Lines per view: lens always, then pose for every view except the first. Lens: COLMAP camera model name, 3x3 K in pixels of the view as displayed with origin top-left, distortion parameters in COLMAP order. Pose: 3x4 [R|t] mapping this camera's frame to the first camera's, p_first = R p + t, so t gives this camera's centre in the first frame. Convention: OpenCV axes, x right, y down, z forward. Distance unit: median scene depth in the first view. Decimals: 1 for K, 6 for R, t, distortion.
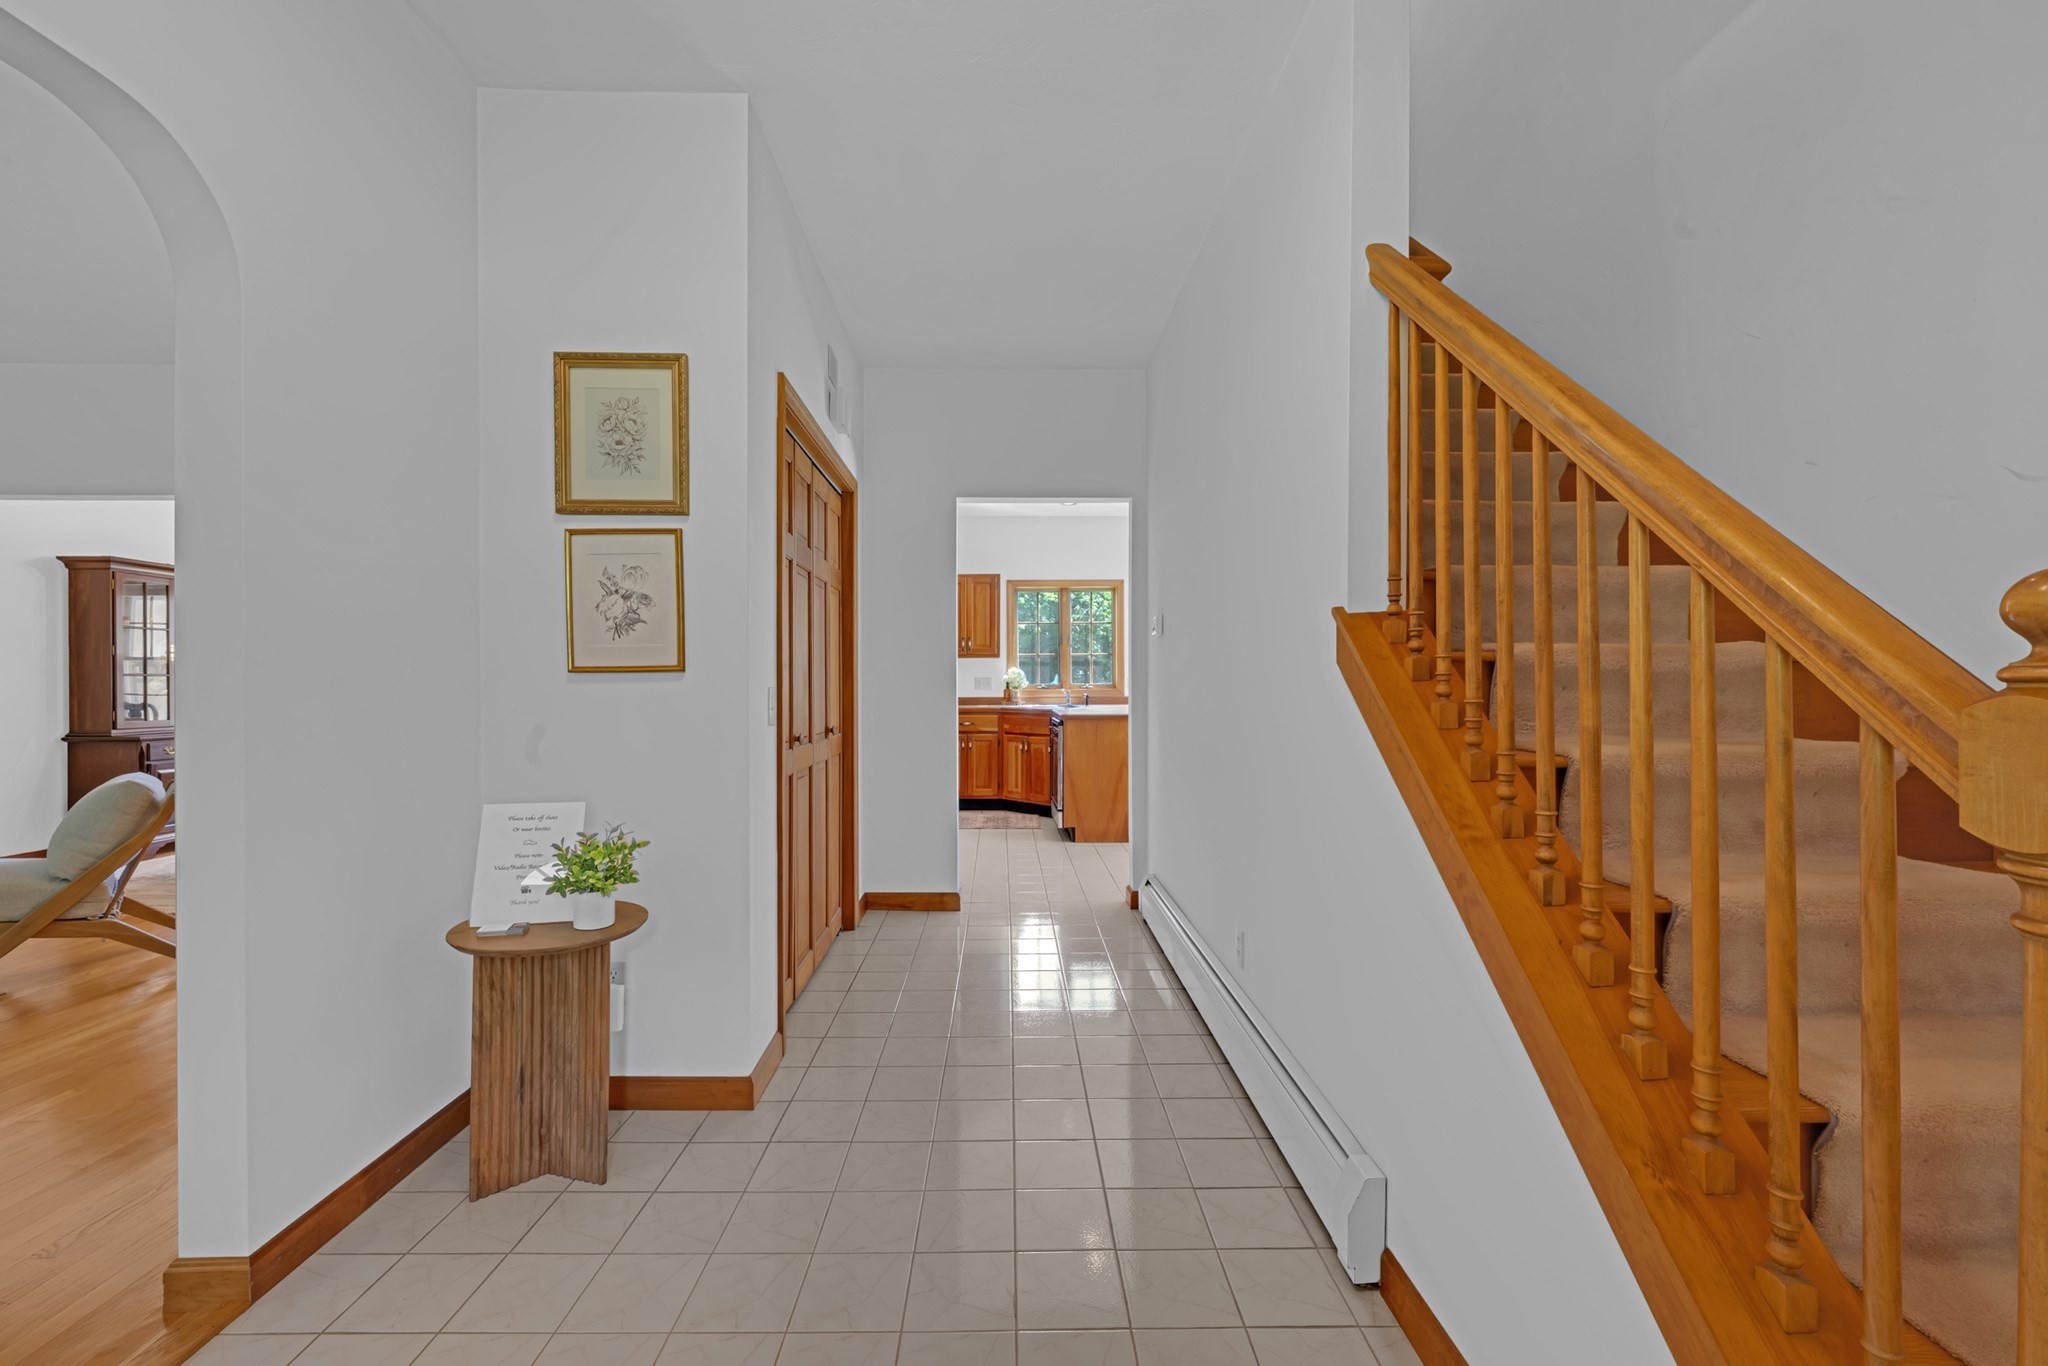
lens RADIAL K [[825.5, 0, 1021.3], [0, 825.5, 686.3], [0, 0, 1]] dist [0.000689, 0.000044]
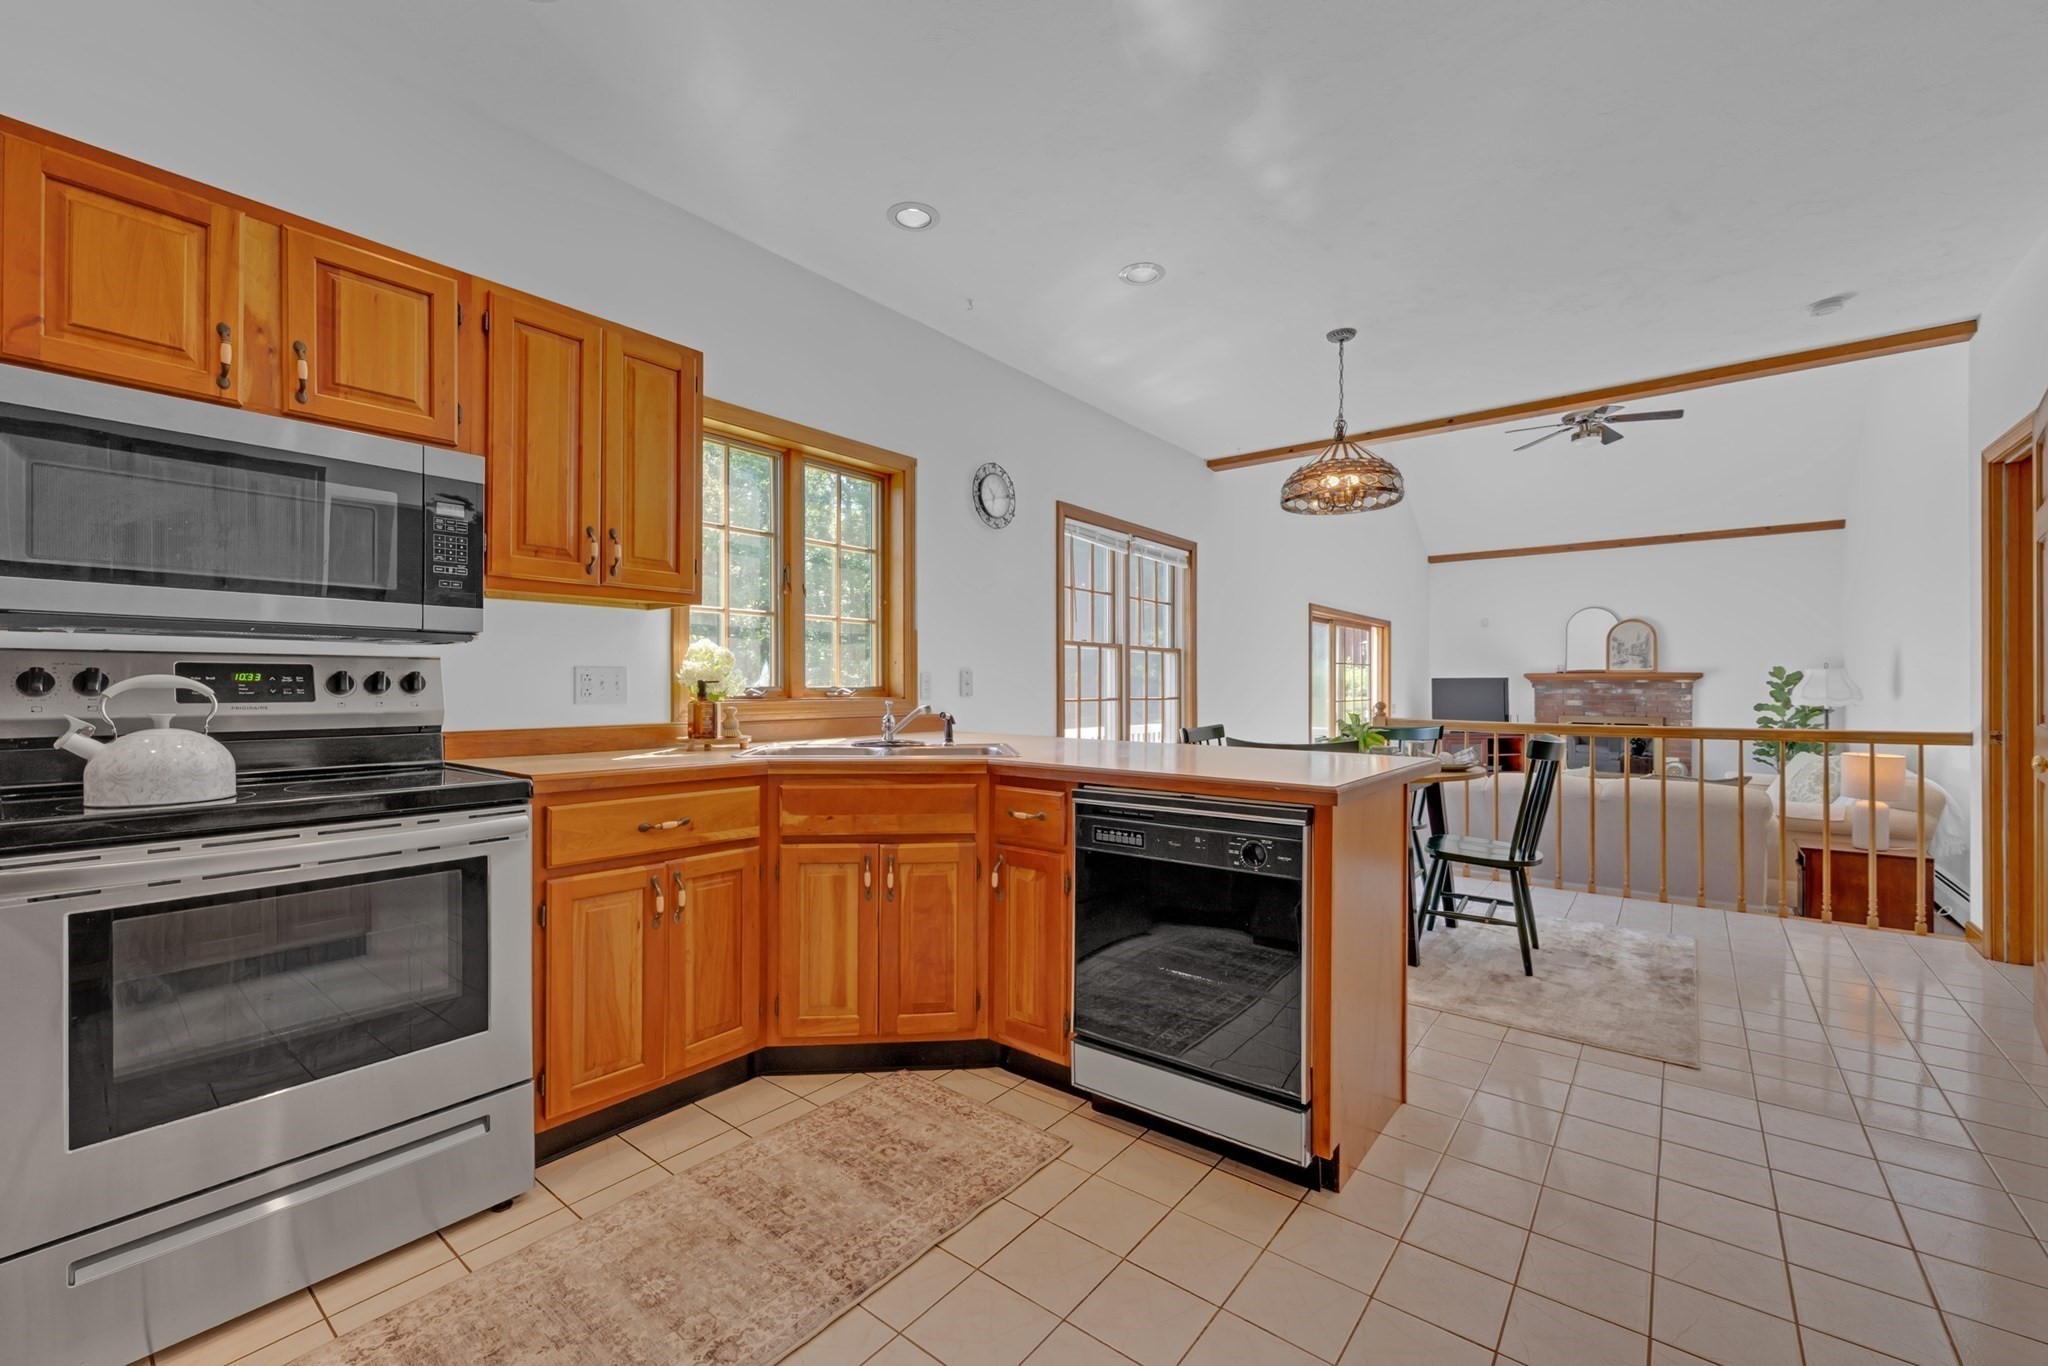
lens RADIAL K [[825.5, 0, 1022.8], [0, 825.5, 685.3], [0, 0, 1]] dist [0.000689, 0.000044]
pose [[0.636746, 0.006261, 0.771048, -0.208331], [-0.005999, 0.999977, -0.003166, -0.003218], [-0.771050, -0.002610, 0.636769, 0.721882]]
